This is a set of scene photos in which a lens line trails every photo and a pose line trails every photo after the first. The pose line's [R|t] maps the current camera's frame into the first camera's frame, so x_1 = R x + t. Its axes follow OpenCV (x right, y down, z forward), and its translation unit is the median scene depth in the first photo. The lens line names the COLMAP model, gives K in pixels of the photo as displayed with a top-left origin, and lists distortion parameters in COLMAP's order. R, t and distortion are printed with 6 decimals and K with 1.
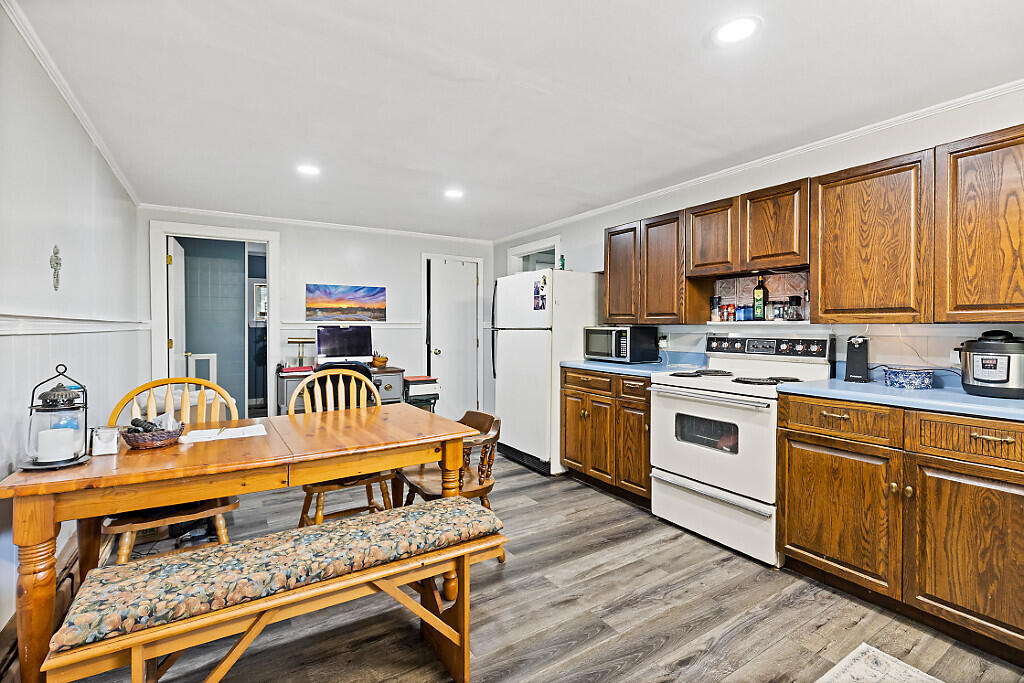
lens RADIAL K [[463.7, 0, 509.7], [0, 463.7, 332.2], [0, 0, 1]] dist [0.006833, -0.000526]
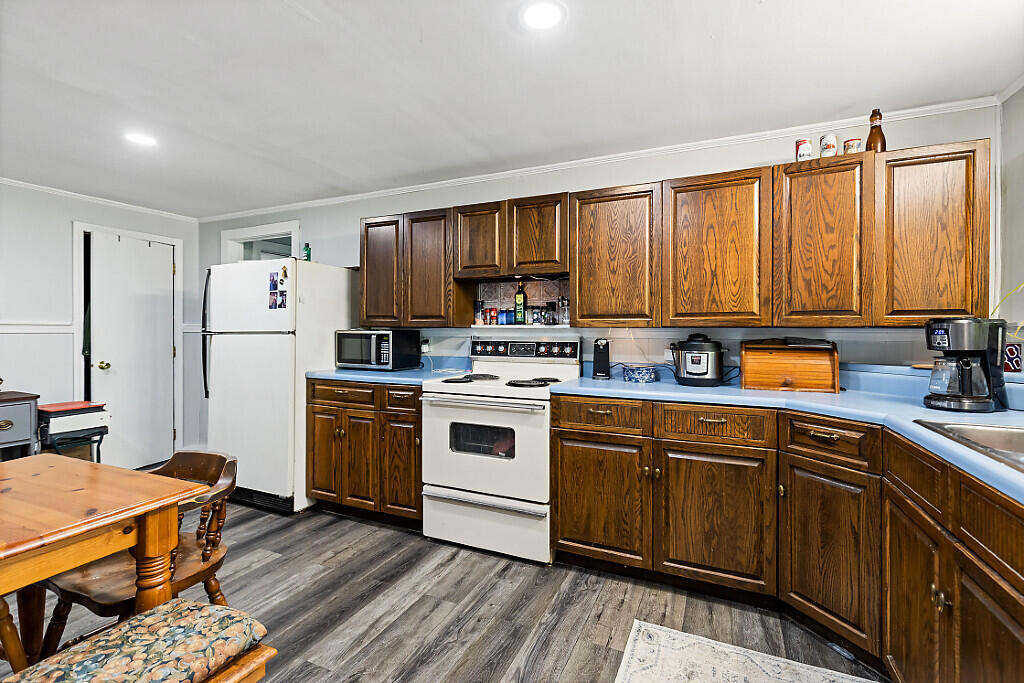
lens RADIAL K [[463.7, 0, 509.7], [0, 463.7, 332.2], [0, 0, 1]] dist [0.006833, -0.000526]
pose [[0.838528, -0.000754, 0.544858, -0.052539], [0.004863, 0.999970, -0.006100, -0.001397], [-0.544837, 0.007764, 0.838506, 0.157245]]
